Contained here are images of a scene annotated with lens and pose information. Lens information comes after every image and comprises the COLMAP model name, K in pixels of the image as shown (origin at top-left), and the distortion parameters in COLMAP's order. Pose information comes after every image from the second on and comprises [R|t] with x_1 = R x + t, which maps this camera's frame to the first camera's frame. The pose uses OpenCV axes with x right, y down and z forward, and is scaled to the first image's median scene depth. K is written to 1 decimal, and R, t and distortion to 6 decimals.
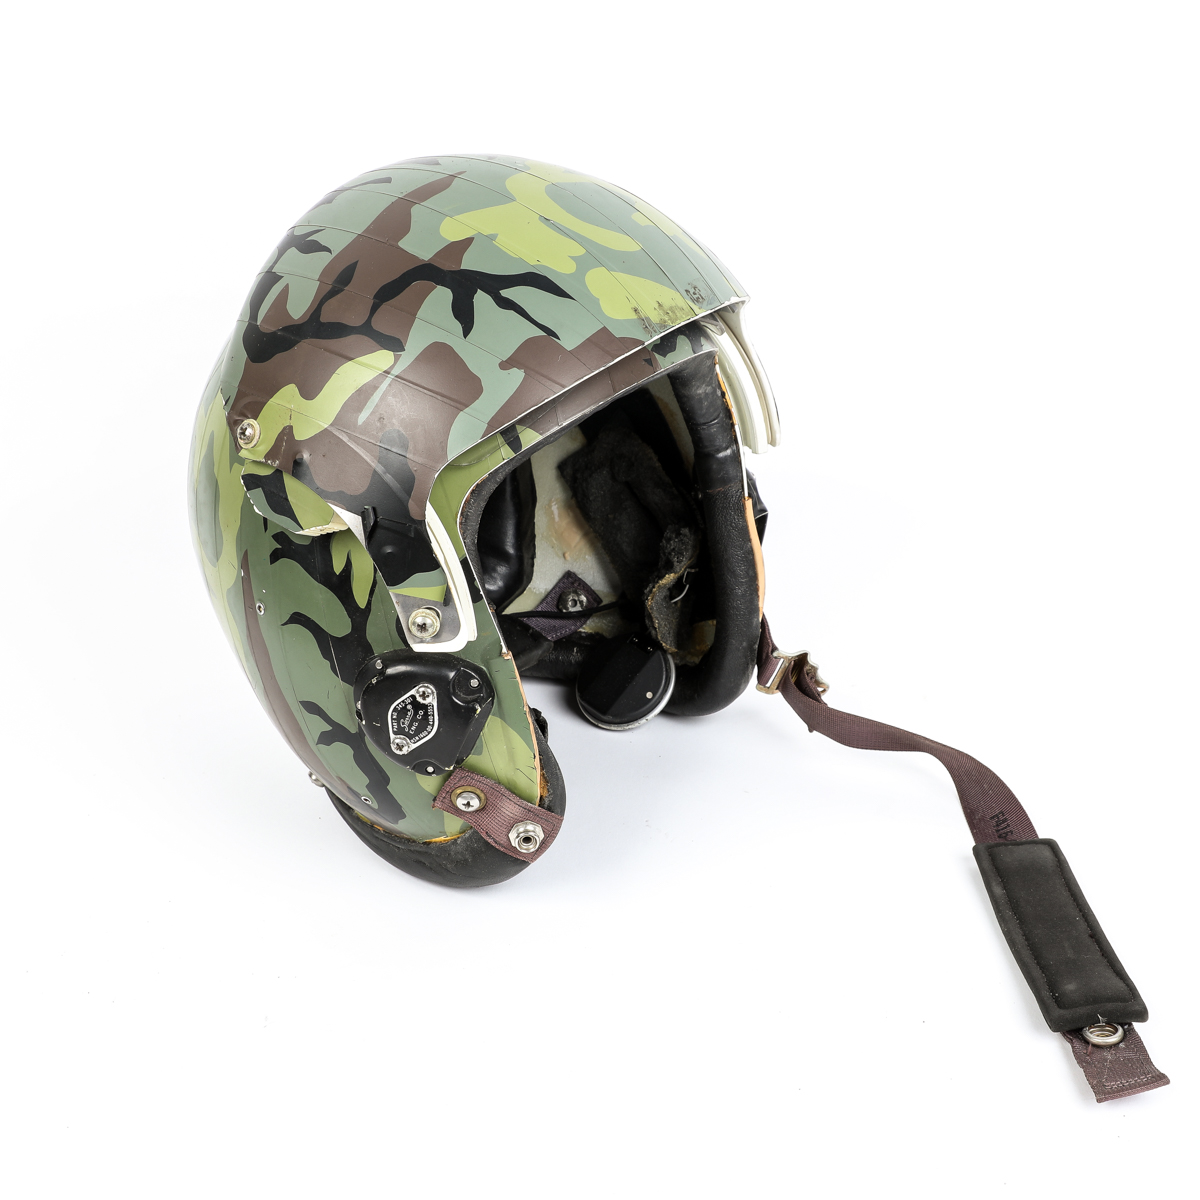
lens RADIAL K [[1782.9, 0, 600.0], [0, 1782.9, 600.0], [0, 0, 1]] dist [-0.019265, -0.042623]
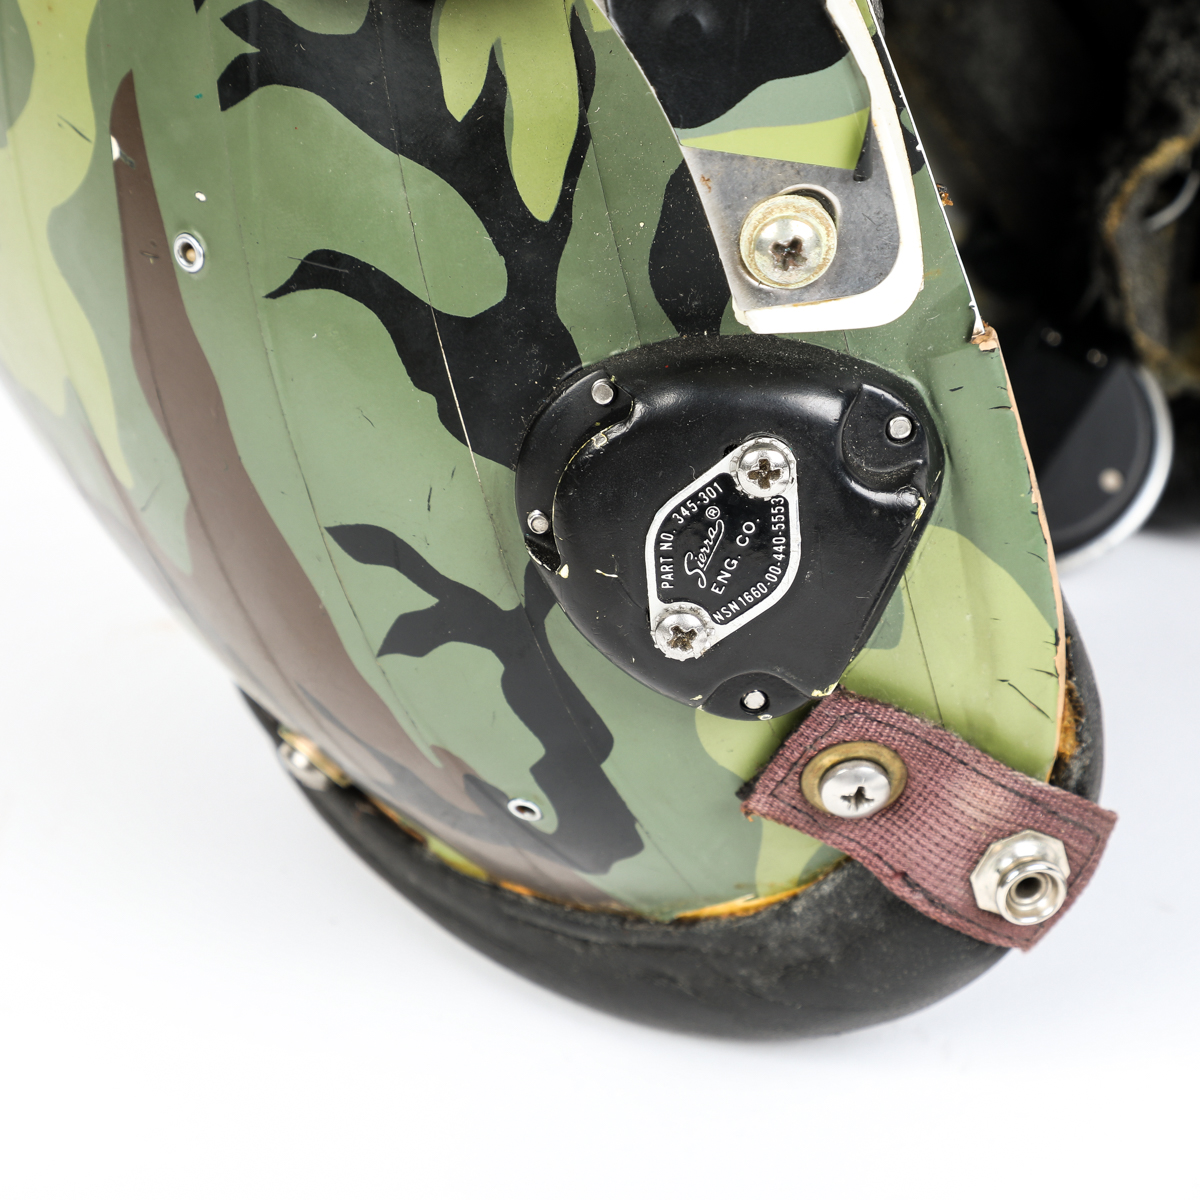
lens RADIAL K [[3317.6, 0, 600.0], [0, 3317.6, 600.0], [0, 0, 1]] dist [0.122634, 0.799854]
pose [[0.987350, -0.071126, 0.141706, -0.212972], [0.063956, 0.996462, 0.054532, 0.040911], [-0.145083, -0.044779, 0.988406, 0.394003]]
